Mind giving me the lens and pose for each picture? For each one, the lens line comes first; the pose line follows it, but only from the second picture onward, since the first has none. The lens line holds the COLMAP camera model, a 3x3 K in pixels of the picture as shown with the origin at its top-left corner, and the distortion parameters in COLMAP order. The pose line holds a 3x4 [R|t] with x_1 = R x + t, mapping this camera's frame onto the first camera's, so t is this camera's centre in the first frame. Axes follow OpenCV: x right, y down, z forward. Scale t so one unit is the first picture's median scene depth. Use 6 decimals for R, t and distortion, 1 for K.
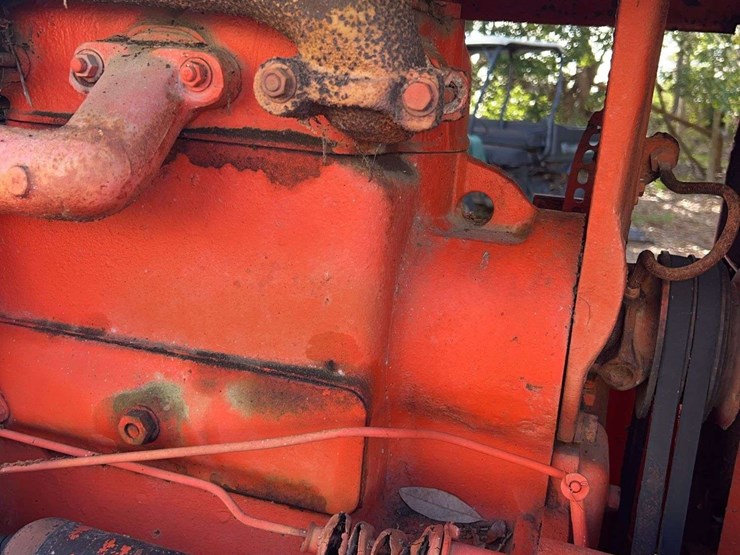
lens RADIAL K [[732.2, 0, 370.3], [0, 732.2, 276.9], [0, 0, 1]] dist [0.020907, 0.000000]
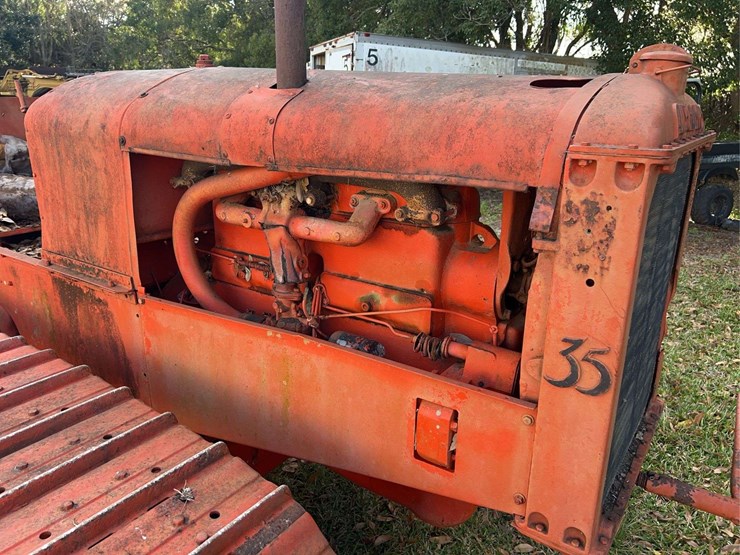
lens RADIAL K [[584.7, 0, 369.3], [0, 584.7, 277.0], [0, 0, 1]] dist [0.007641, -0.001550]
pose [[0.943274, 0.033211, -0.330350, 0.584282], [-0.017470, 0.998571, 0.050506, -0.064947], [0.331555, -0.041870, 0.942506, -1.538543]]
